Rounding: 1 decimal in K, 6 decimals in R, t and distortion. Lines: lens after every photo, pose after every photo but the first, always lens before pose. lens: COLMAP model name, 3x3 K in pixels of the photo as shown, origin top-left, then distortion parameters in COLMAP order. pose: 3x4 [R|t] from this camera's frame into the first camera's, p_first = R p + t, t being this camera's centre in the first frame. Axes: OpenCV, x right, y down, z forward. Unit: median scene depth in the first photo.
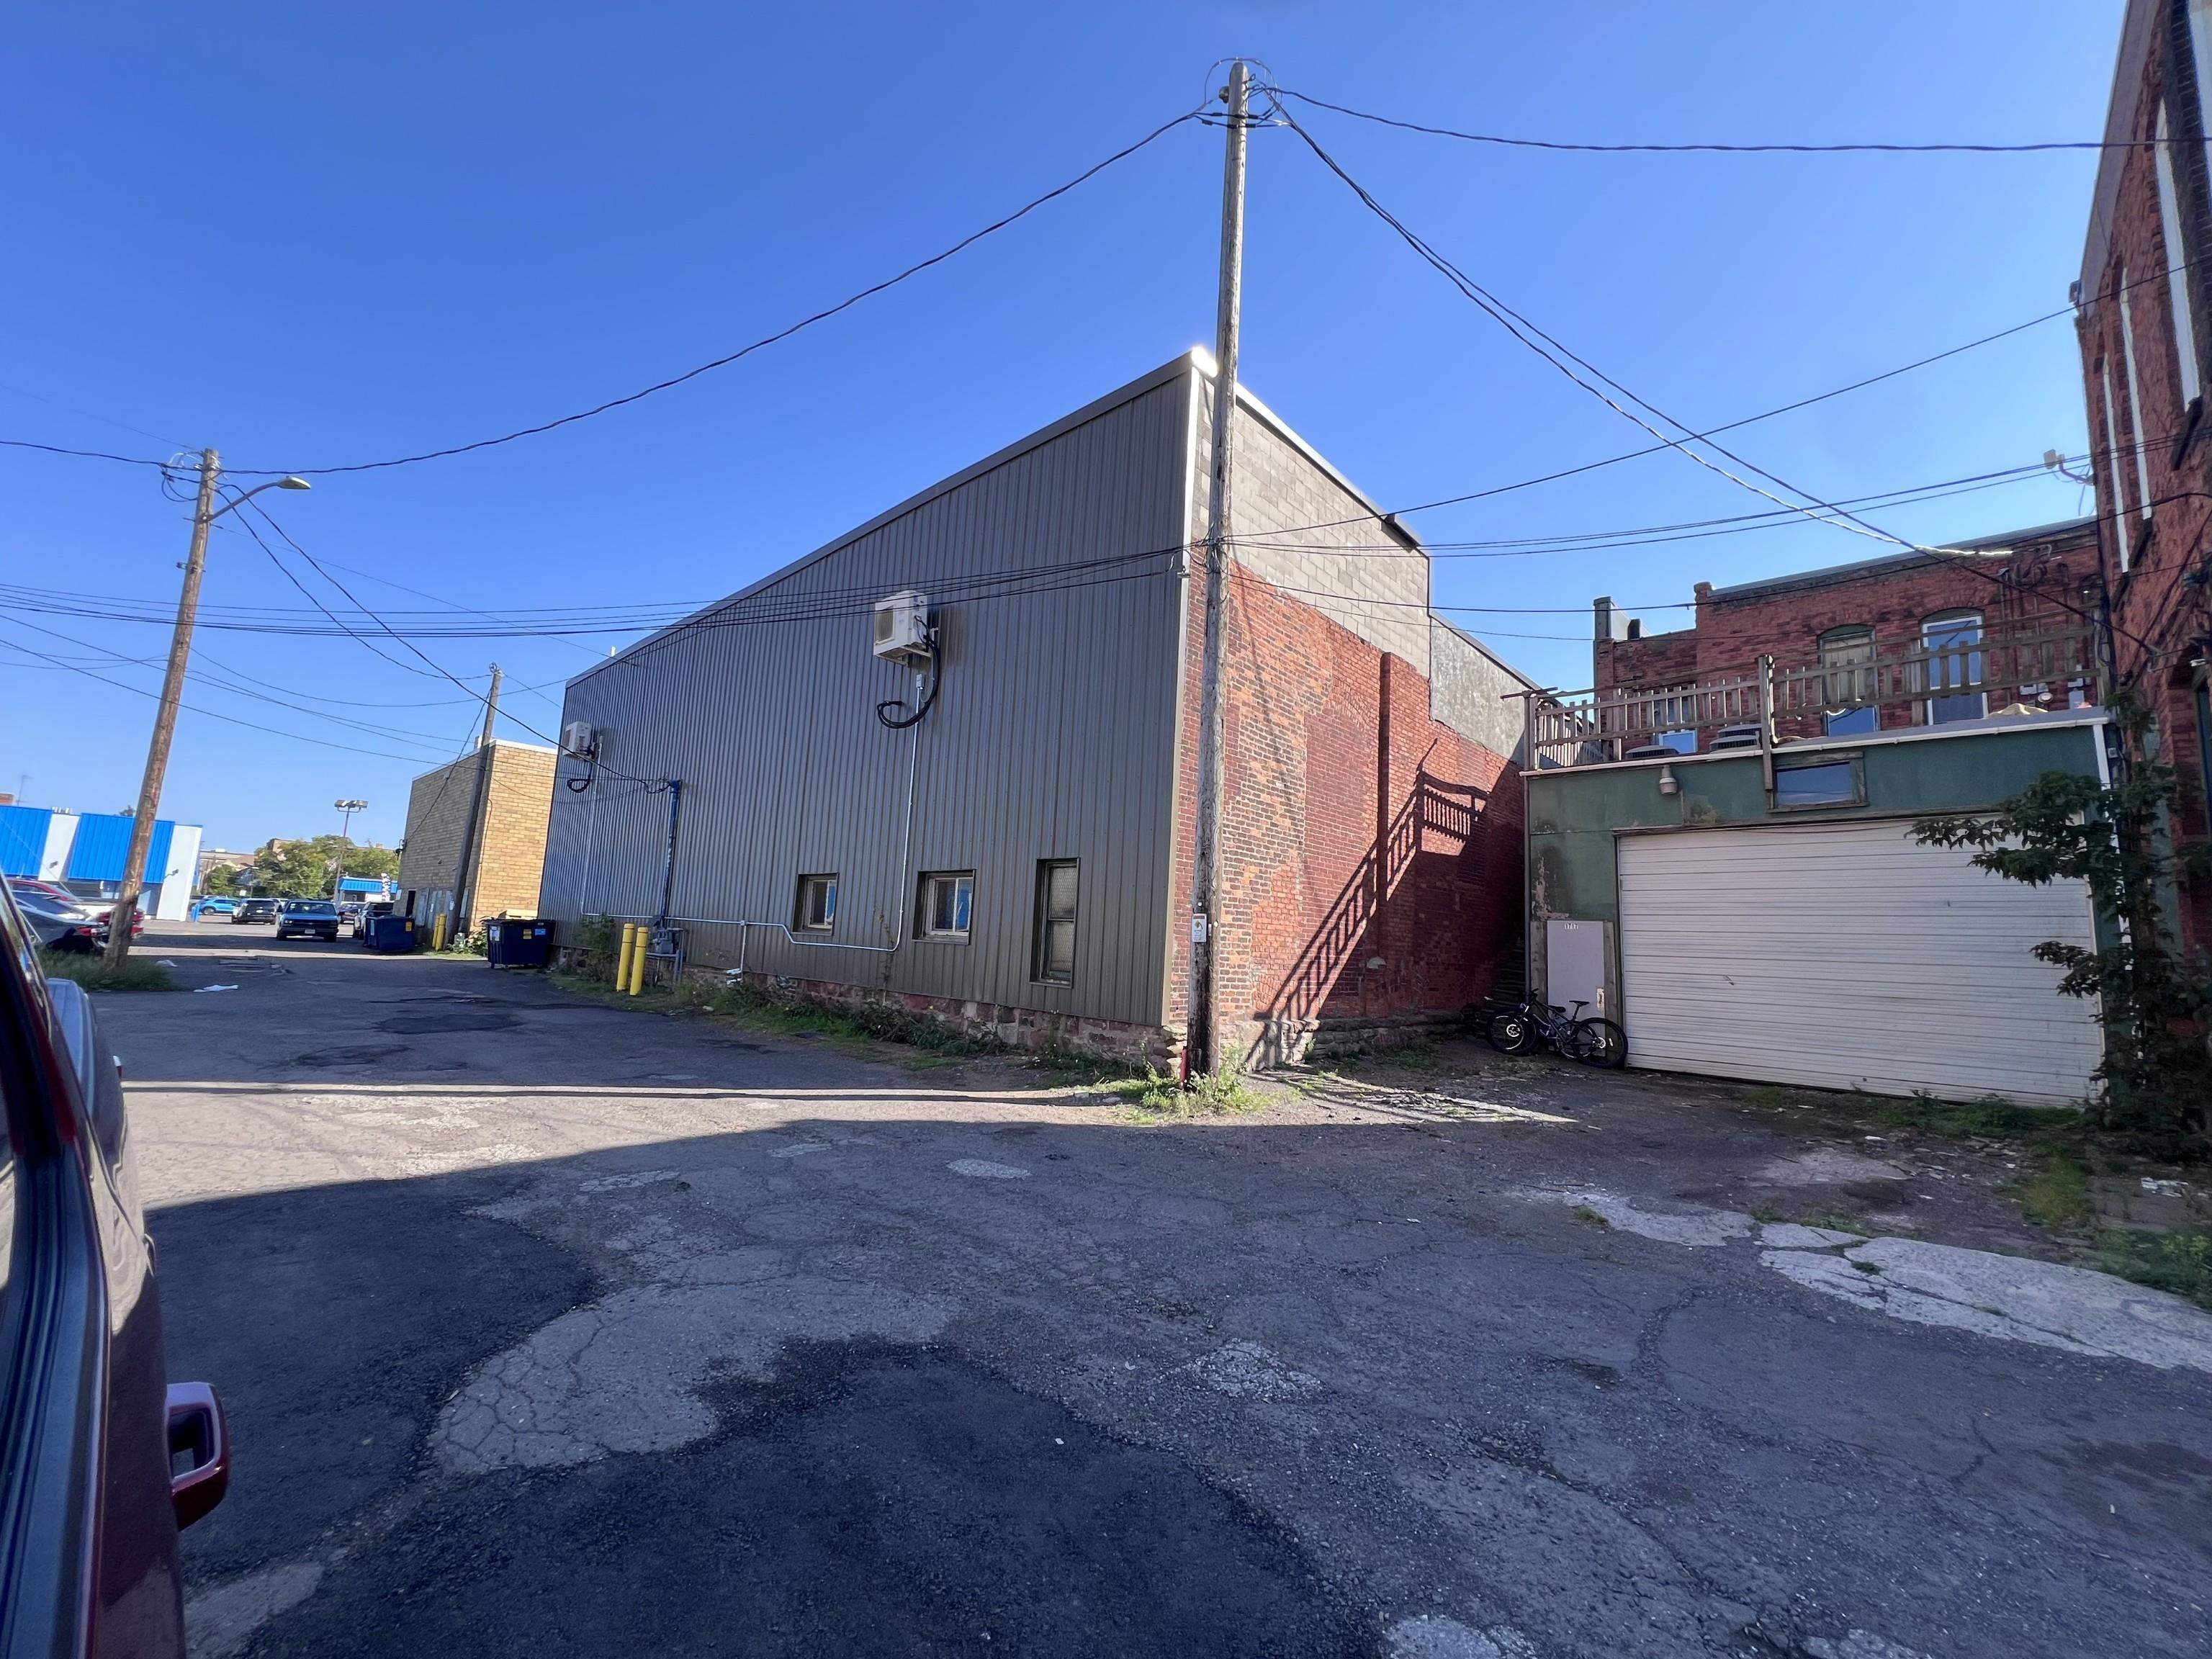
lens RADIAL K [[895.9, 0, 1099.2], [0, 895.9, 834.7], [0, 0, 1]] dist [-0.013012, -0.000372]
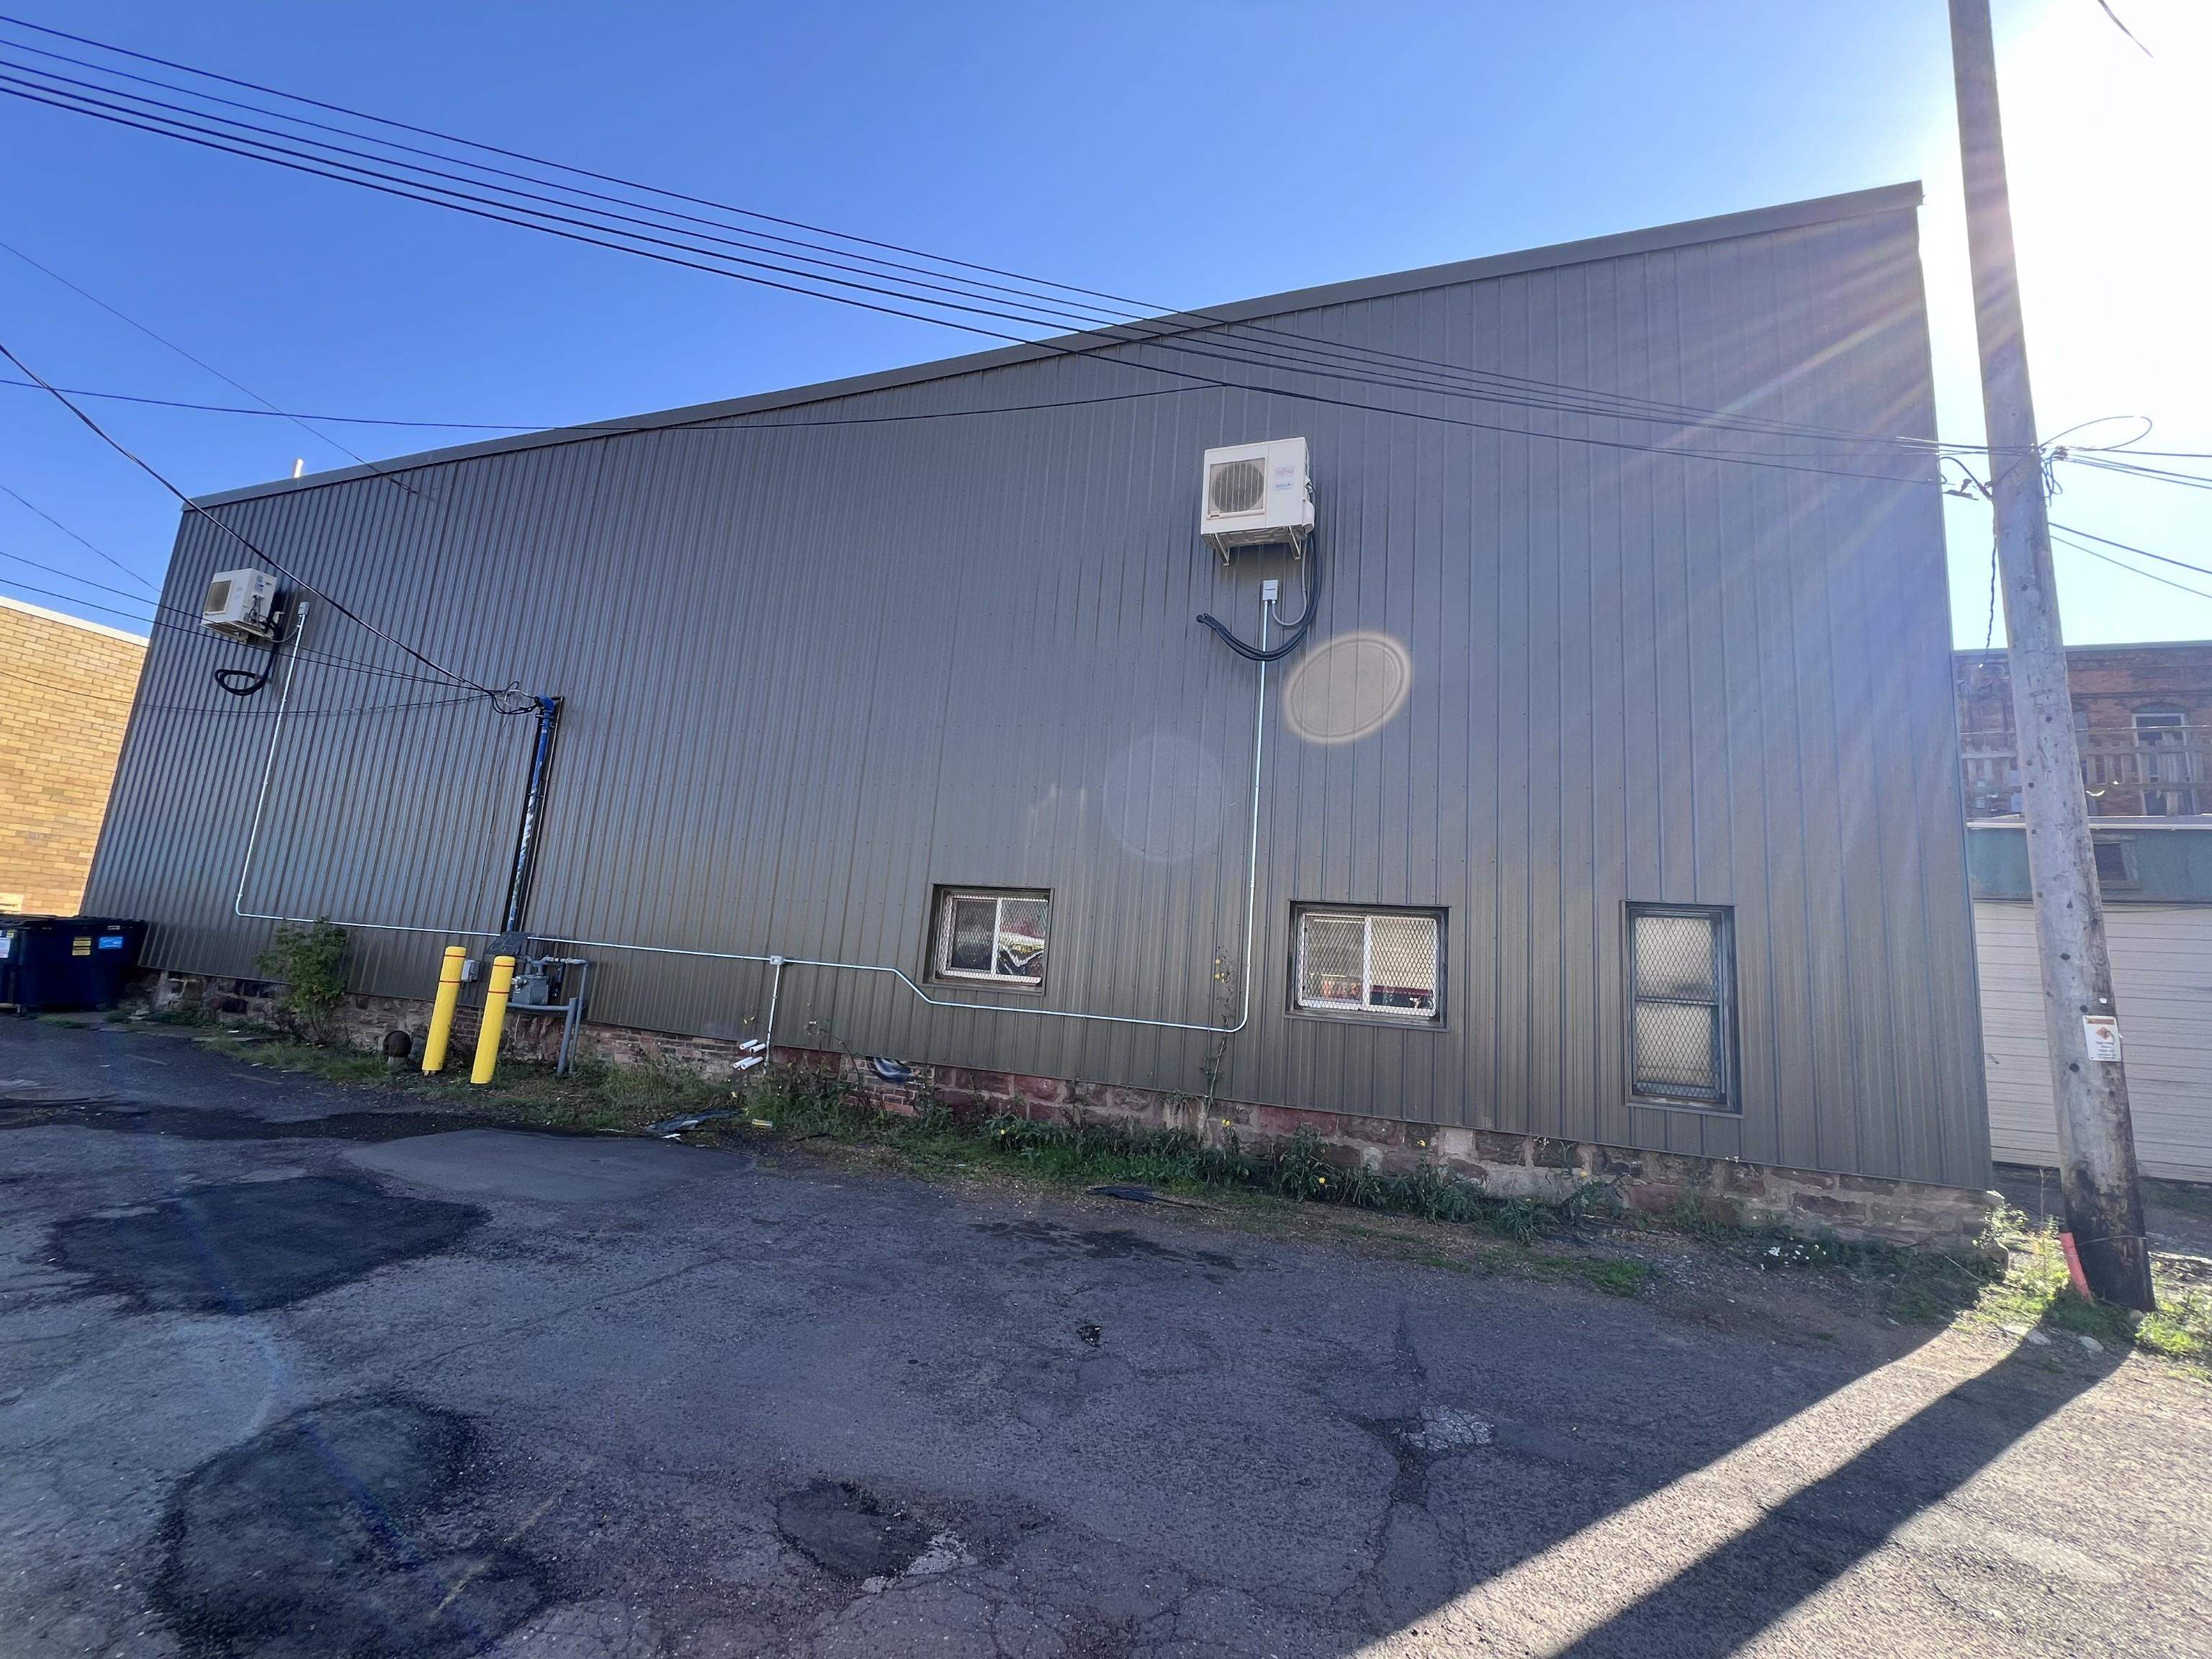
lens RADIAL K [[888.5, 0, 1105.5], [0, 888.5, 837.9], [0, 0, 1]] dist [-0.007971, -0.000096]
pose [[0.909936, 0.082782, 0.406404, -0.523200], [-0.078874, 0.996535, -0.026388, 0.022565], [-0.407181, -0.008044, 0.913312, 0.471426]]
